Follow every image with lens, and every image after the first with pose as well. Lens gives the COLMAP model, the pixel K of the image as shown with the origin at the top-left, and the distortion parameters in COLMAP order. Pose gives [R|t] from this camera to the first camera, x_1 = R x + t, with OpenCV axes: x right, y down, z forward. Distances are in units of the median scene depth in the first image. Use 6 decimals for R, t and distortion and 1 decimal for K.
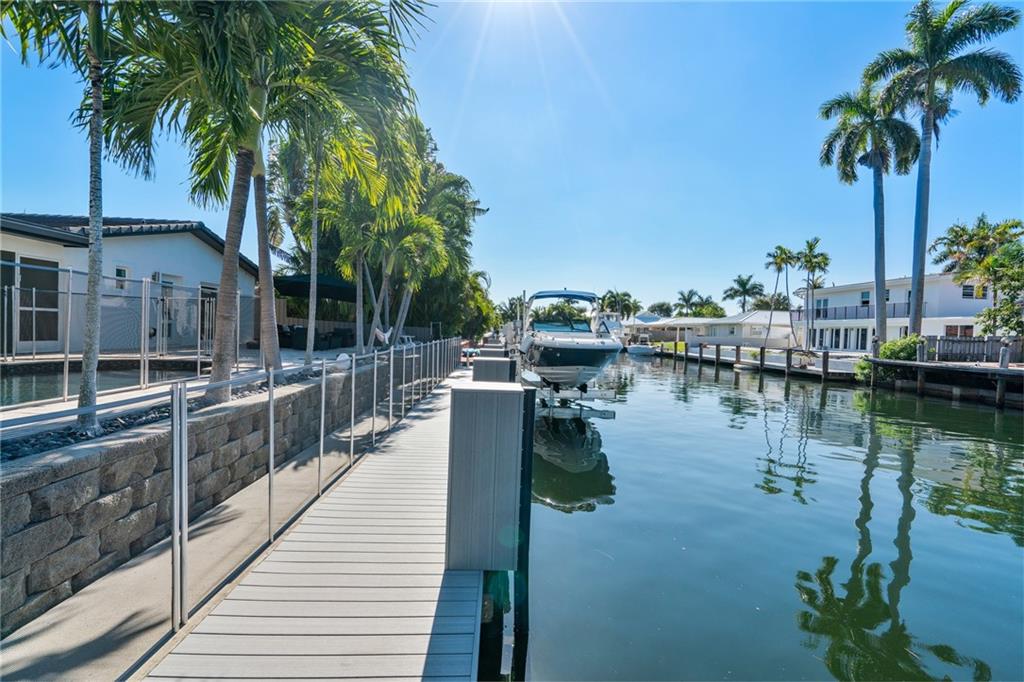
lens RADIAL K [[468.9, 0, 516.2], [0, 468.9, 343.3], [0, 0, 1]] dist [-0.000880, 0.003655]
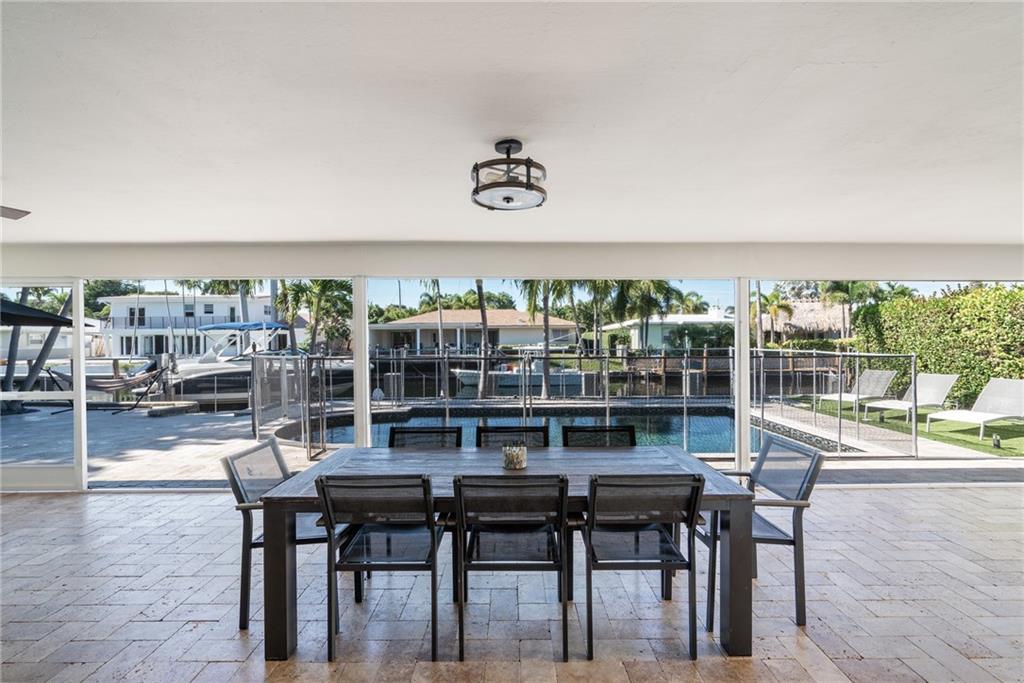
lens RADIAL K [[468.9, 0, 517.6], [0, 468.9, 343.2], [0, 0, 1]] dist [-0.000880, 0.003655]
pose [[0.051368, -0.039547, 0.997896, -0.502005], [0.033838, 0.998711, 0.037838, -0.040221], [-0.998106, 0.031823, 0.052640, 0.160599]]
